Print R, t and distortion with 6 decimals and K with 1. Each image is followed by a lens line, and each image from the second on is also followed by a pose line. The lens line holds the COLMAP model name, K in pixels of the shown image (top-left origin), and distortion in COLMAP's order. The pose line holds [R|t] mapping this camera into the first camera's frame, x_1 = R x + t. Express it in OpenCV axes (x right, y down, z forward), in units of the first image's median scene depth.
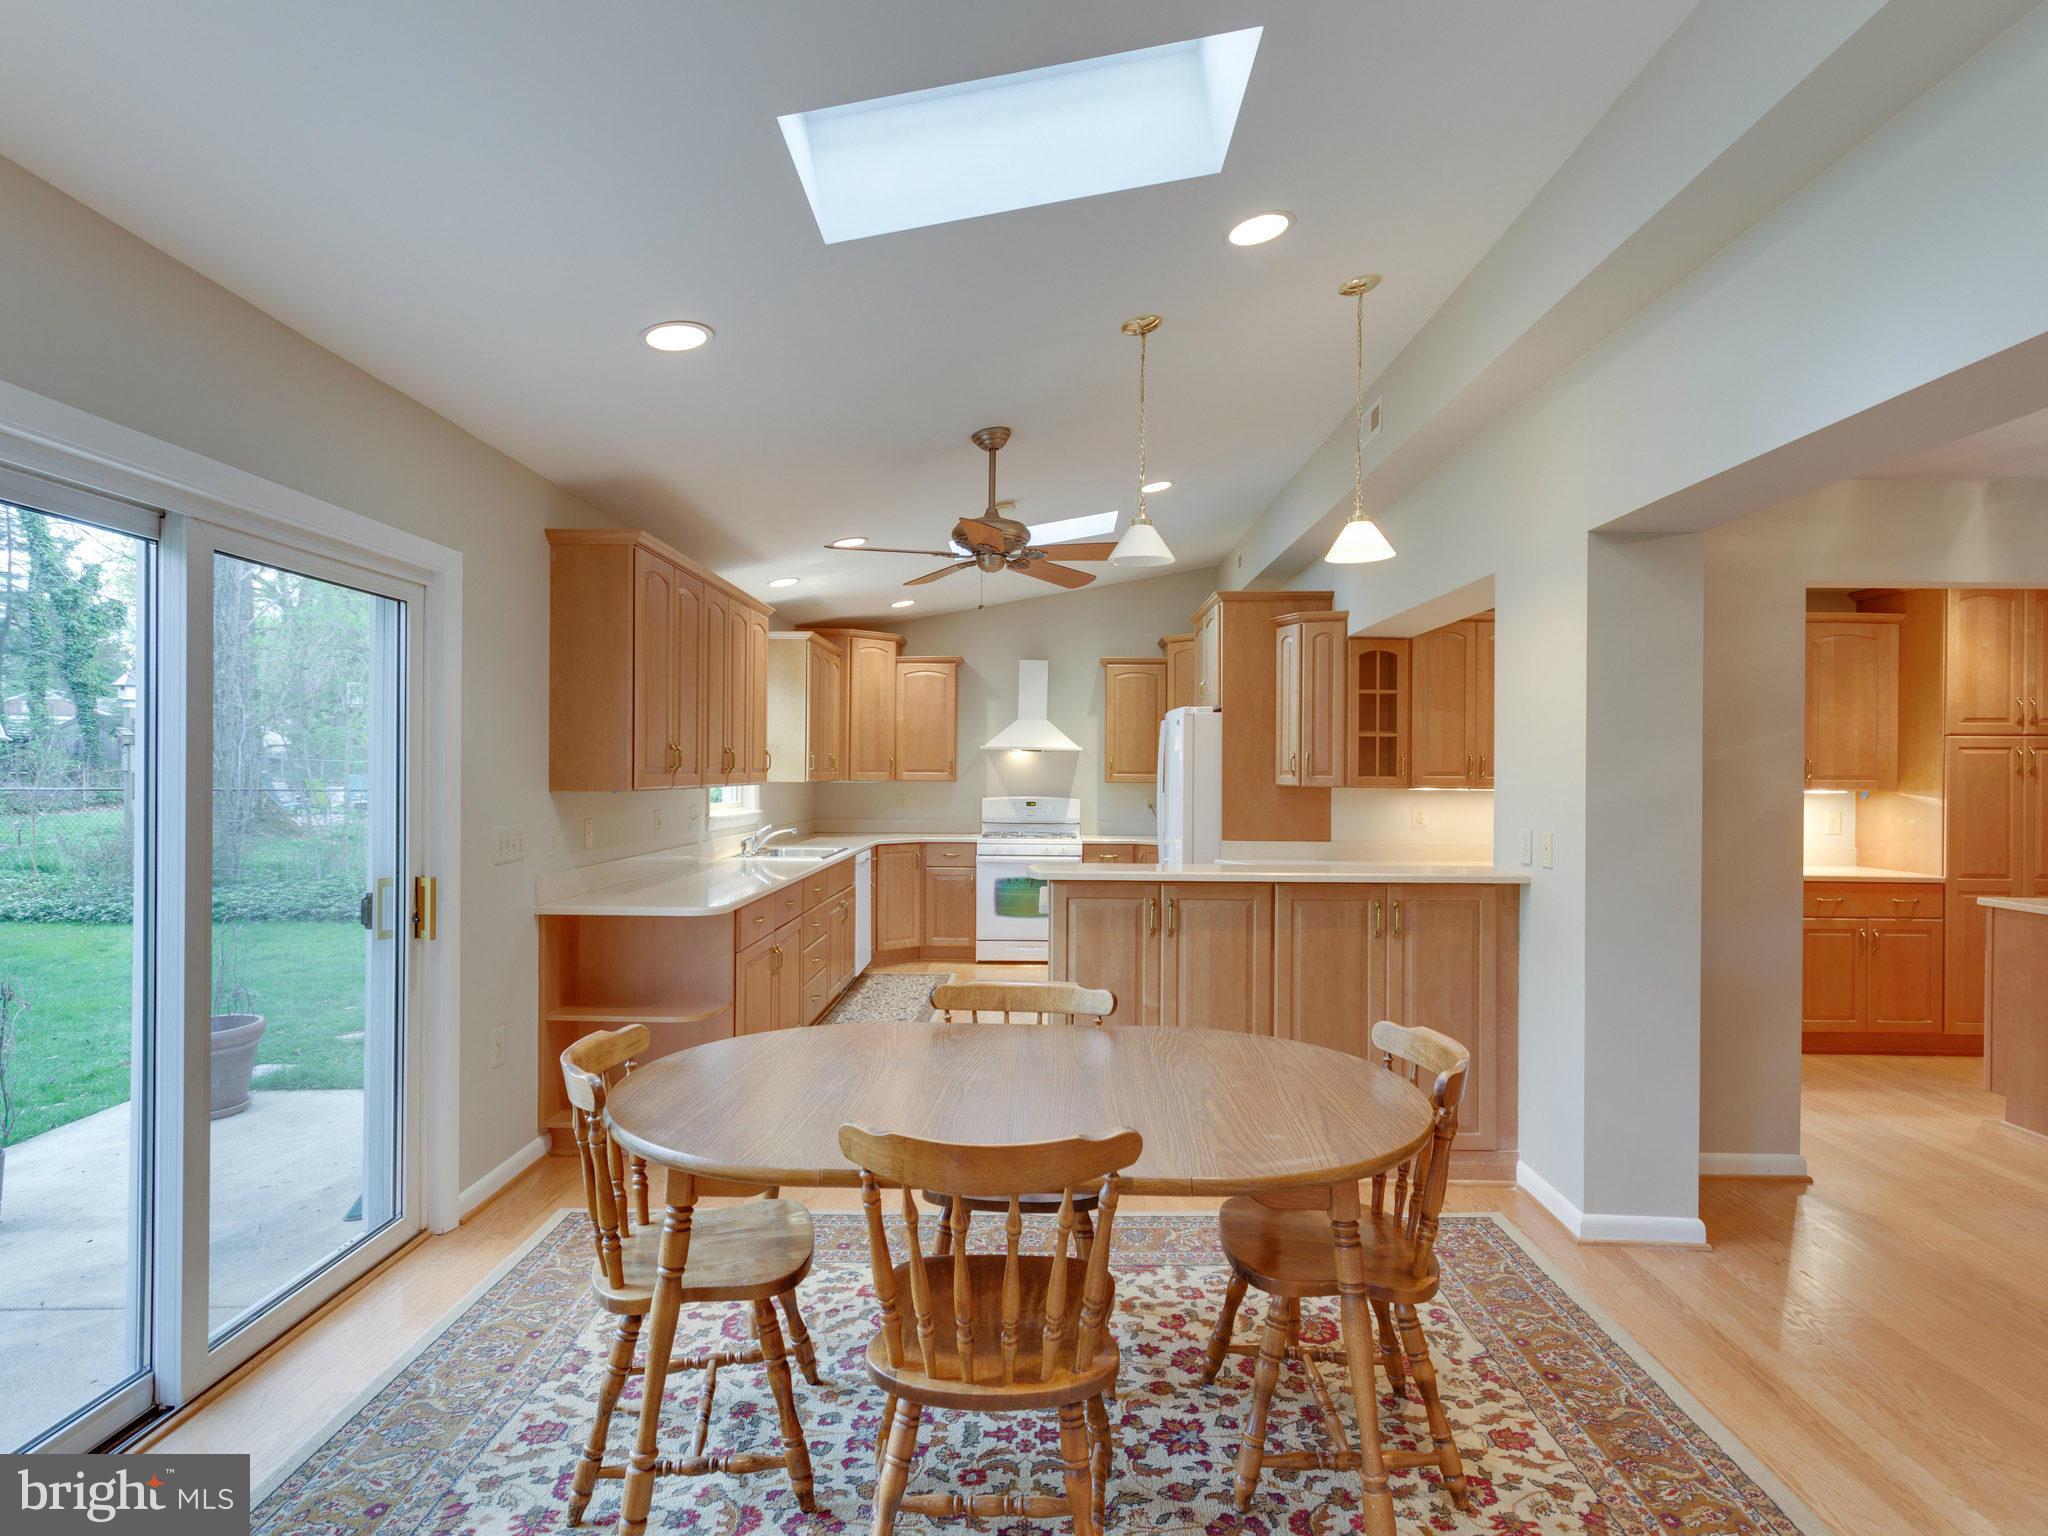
lens RADIAL K [[1116.5, 0, 1012.9], [0, 1116.5, 784.2], [0, 0, 1]] dist [-0.000593, 0.003612]
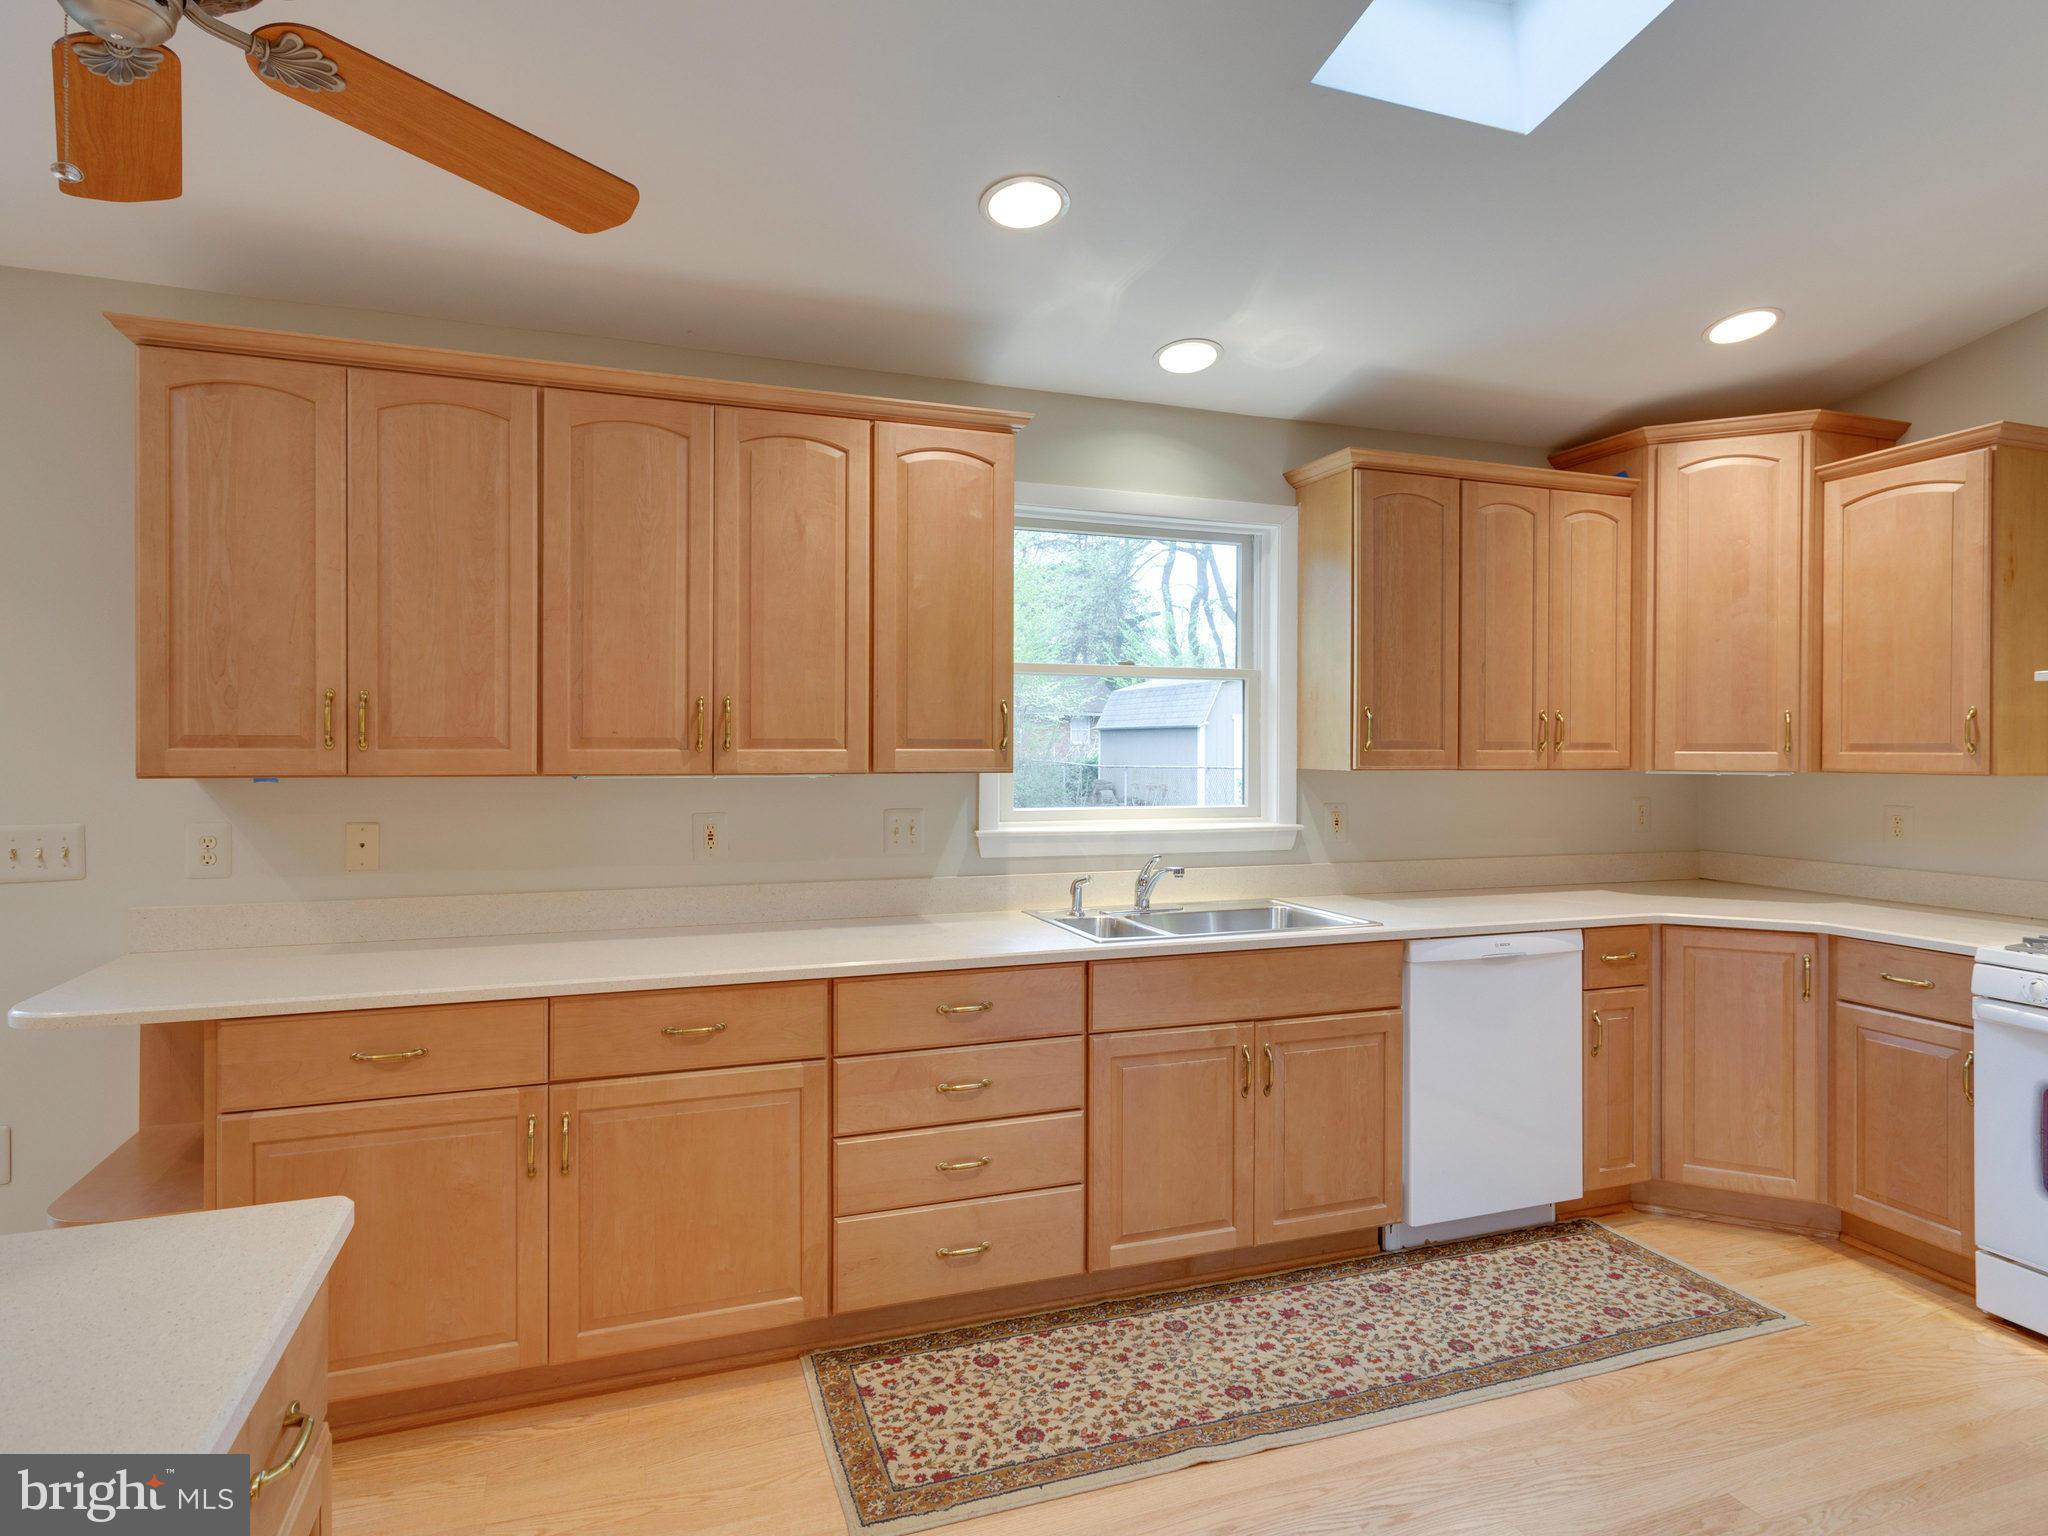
lens RADIAL K [[1151.6, 0, 1050.5], [0, 1151.6, 766.1], [0, 0, 1]] dist [0.001329, 0.001972]
pose [[0.376222, 0.008404, -0.926491, 0.242796], [-0.011395, 0.999925, 0.004442, -0.005239], [0.926459, 0.008886, 0.376290, 0.793430]]
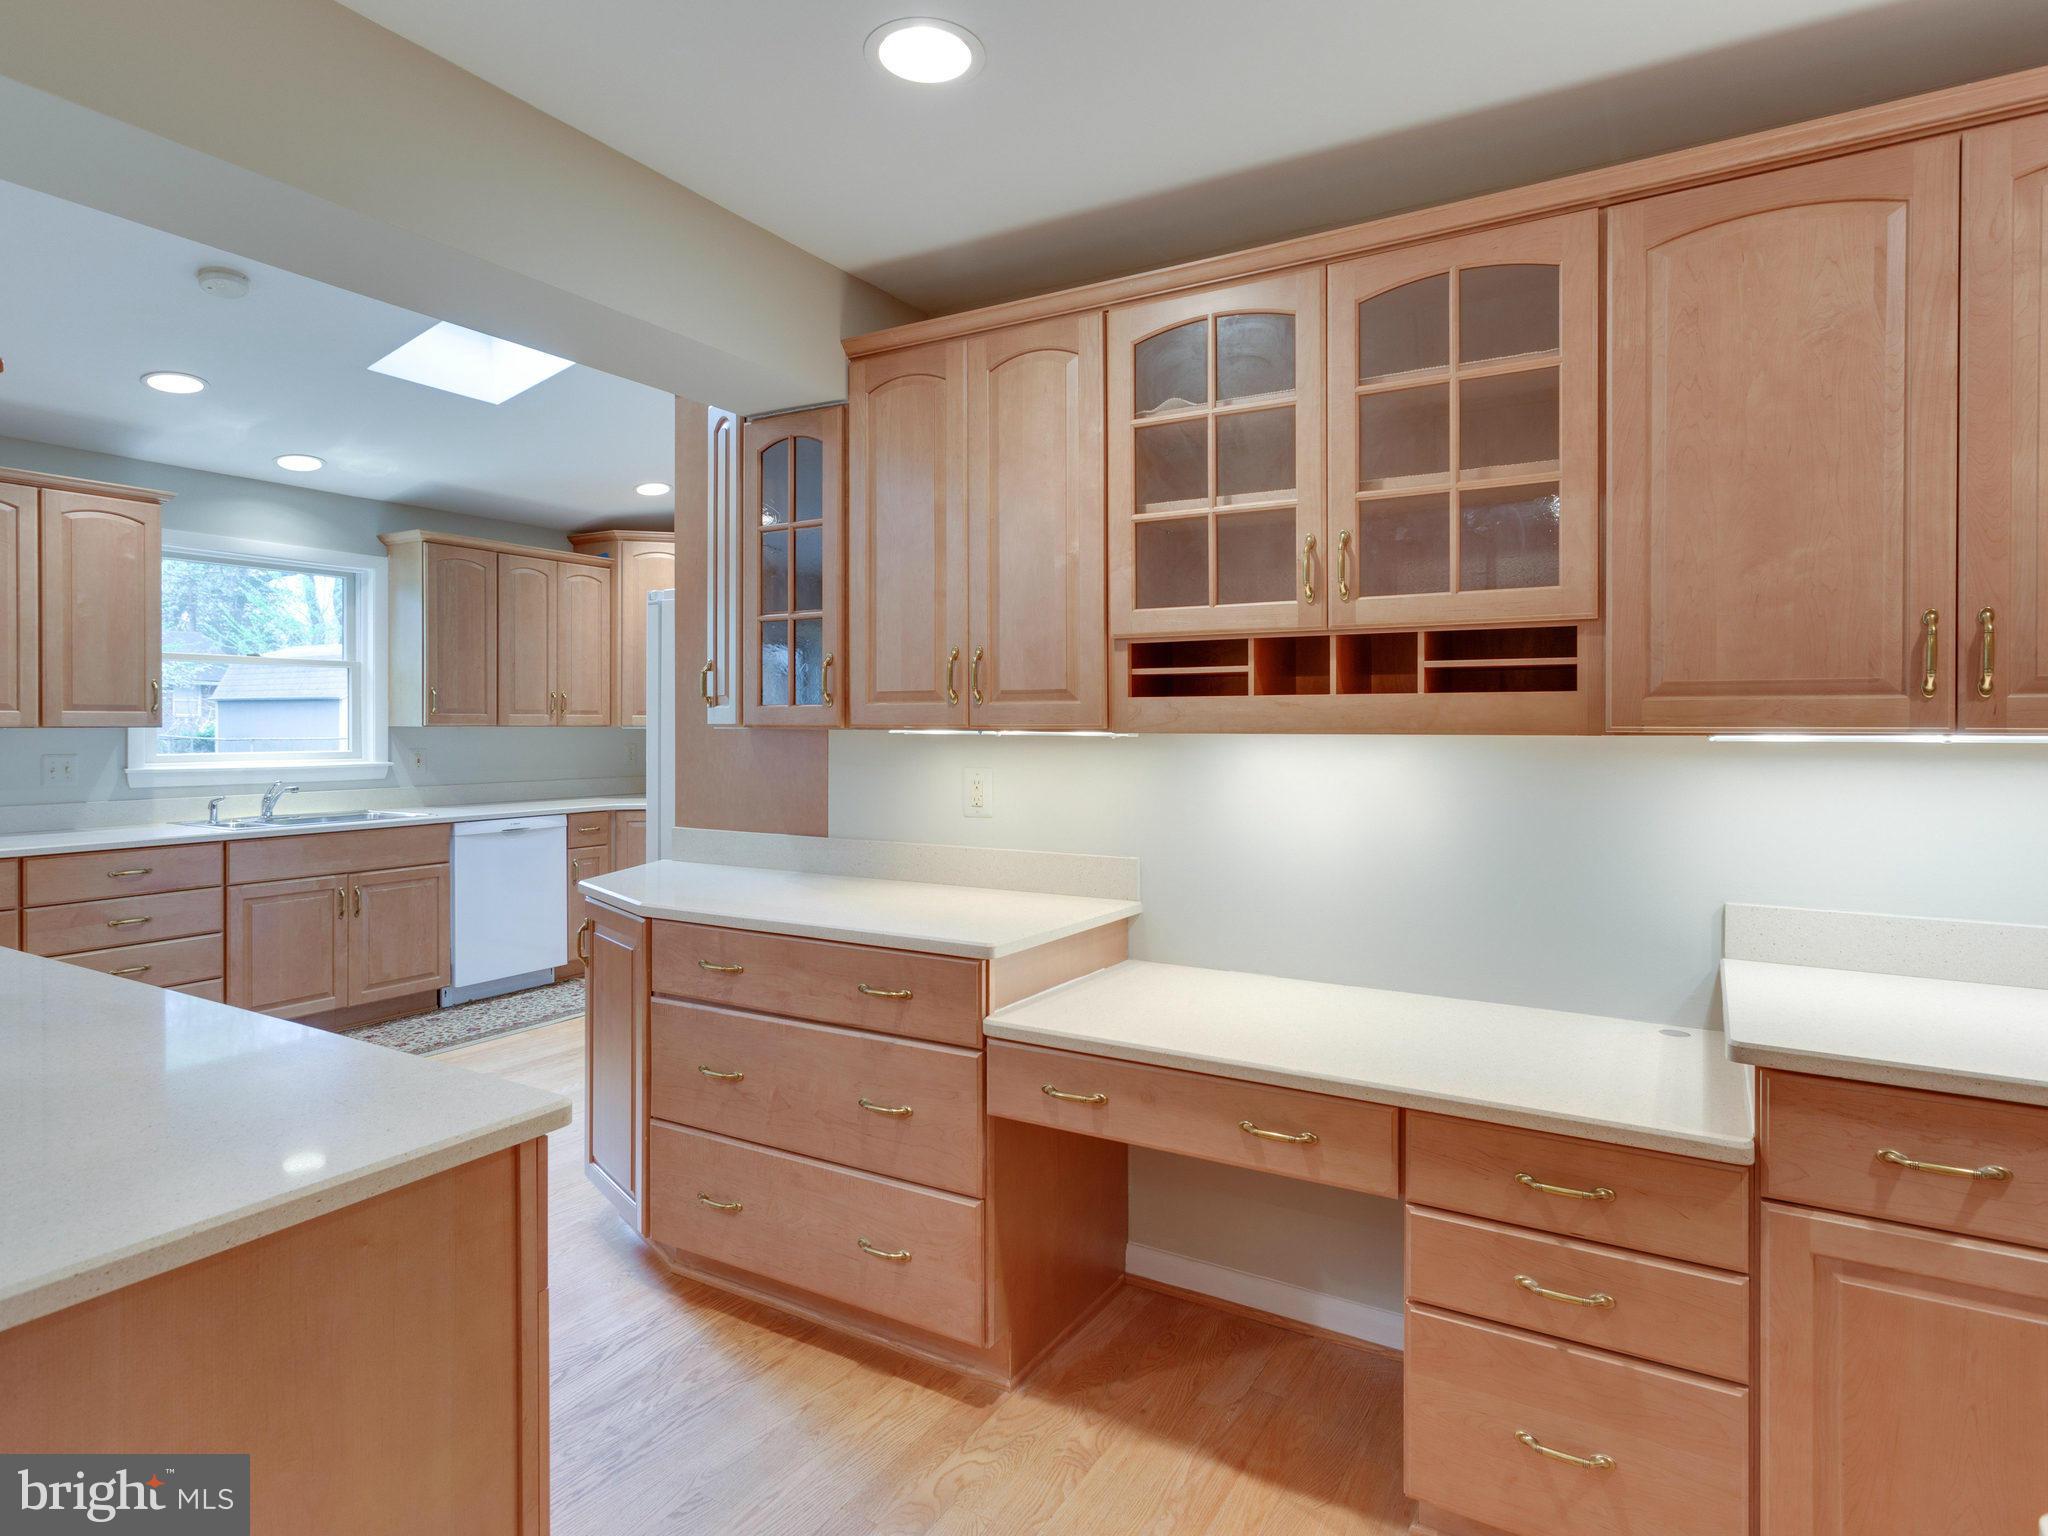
lens RADIAL K [[1116.5, 0, 1046.6], [0, 1116.5, 727.8], [0, 0, 1]] dist [-0.000593, 0.003612]
pose [[0.876938, -0.005253, -0.480574, 0.630597], [0.000410, 0.999948, -0.010182, 0.007800], [0.480603, 0.008732, 0.876895, 0.604907]]
